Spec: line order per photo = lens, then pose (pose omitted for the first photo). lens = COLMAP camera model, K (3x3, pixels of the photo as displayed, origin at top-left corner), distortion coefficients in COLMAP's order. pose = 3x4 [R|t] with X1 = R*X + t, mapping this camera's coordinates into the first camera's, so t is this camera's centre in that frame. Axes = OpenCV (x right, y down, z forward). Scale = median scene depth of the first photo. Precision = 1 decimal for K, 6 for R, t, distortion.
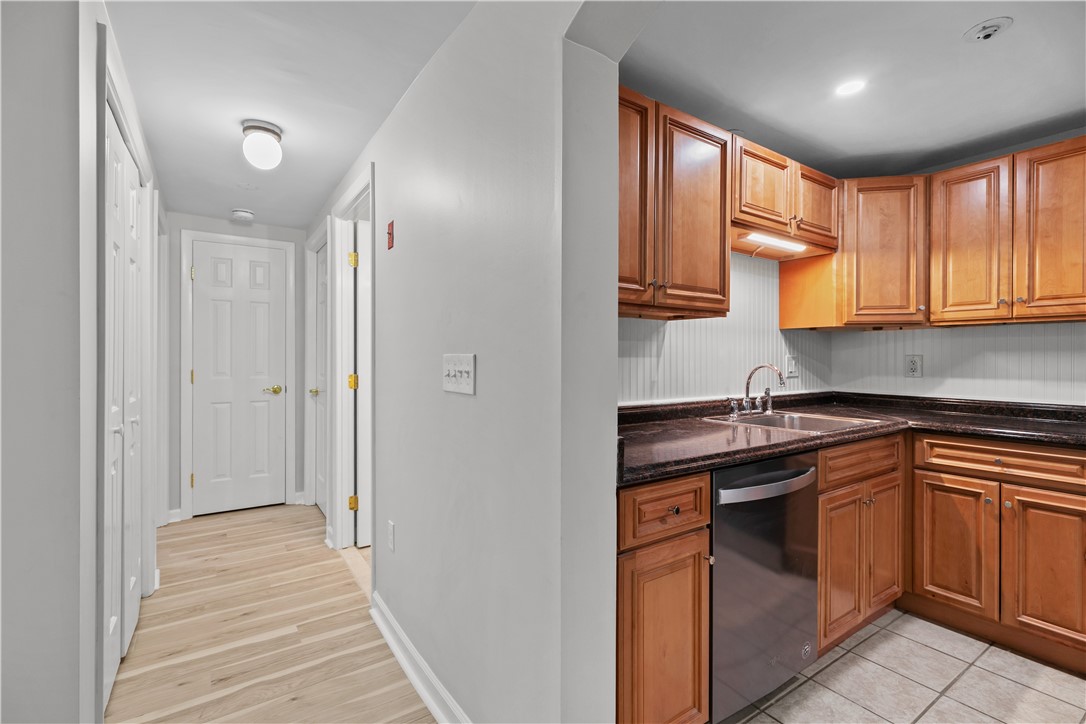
lens RADIAL K [[491.7, 0, 537.5], [0, 491.7, 357.8], [0, 0, 1]] dist [0.005624, -0.000993]
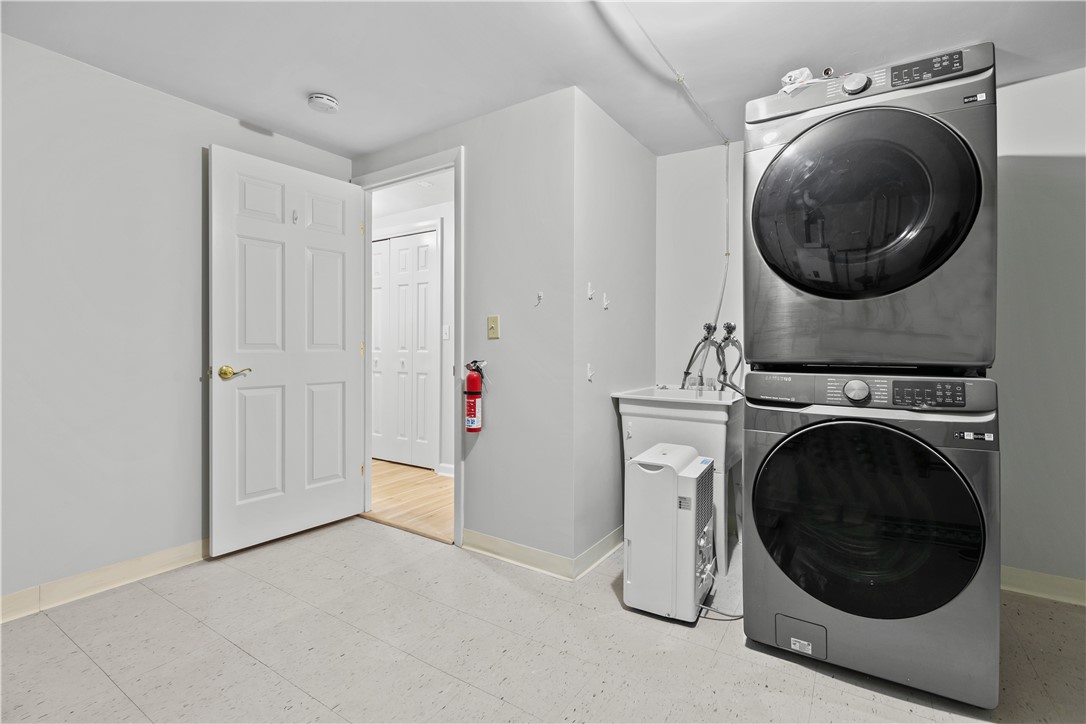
lens RADIAL K [[491.7, 0, 544.5], [0, 491.7, 354.1], [0, 0, 1]] dist [0.005624, -0.000993]
pose [[-0.922615, -0.000874, -0.385722, -0.525506], [-0.004909, 0.999943, 0.009476, 0.067340], [0.385691, 0.010636, -0.922567, 2.905122]]
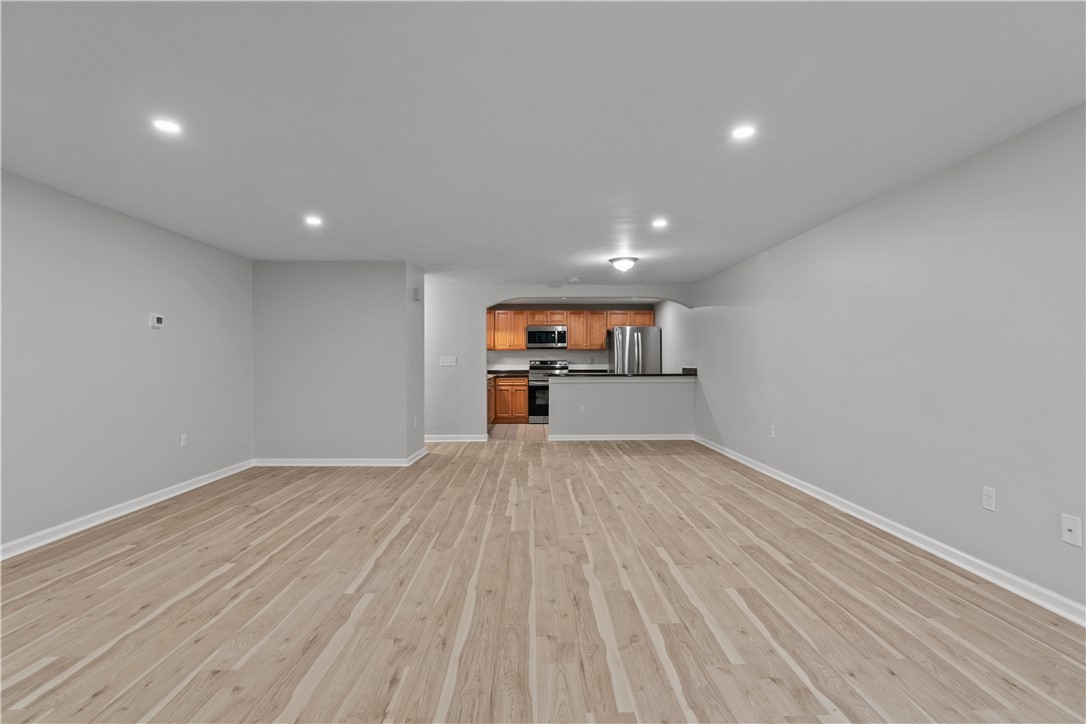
lens RADIAL K [[513.2, 0, 550.5], [0, 513.2, 358.4], [0, 0, 1]] dist [-0.001045, -0.000664]
pose [[0.527828, 0.004166, 0.849341, -2.544792], [0.005735, 0.999948, -0.008469, 0.035785], [-0.849332, 0.009341, 0.527776, -1.577476]]
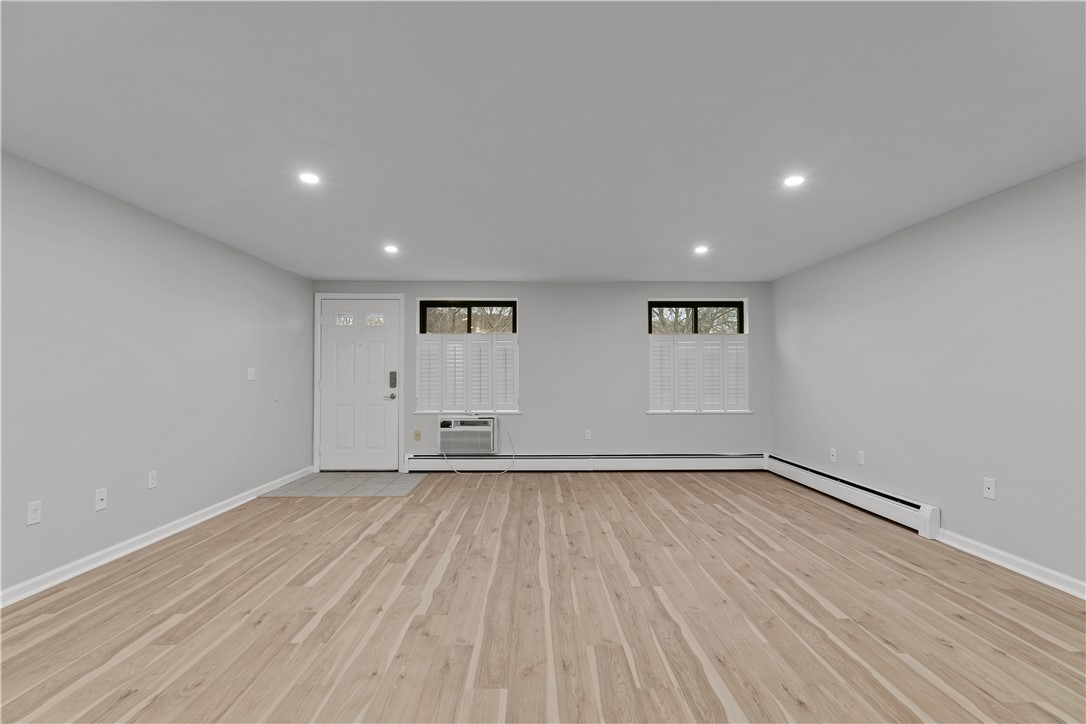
lens RADIAL K [[513.2, 0, 537.7], [0, 513.2, 359.0], [0, 0, 1]] dist [-0.001045, -0.000664]
pose [[-0.553294, -0.029181, -0.832475, -0.640835], [-0.004773, 0.999481, -0.031863, 0.031116], [0.832973, -0.013657, -0.553146, -0.168077]]
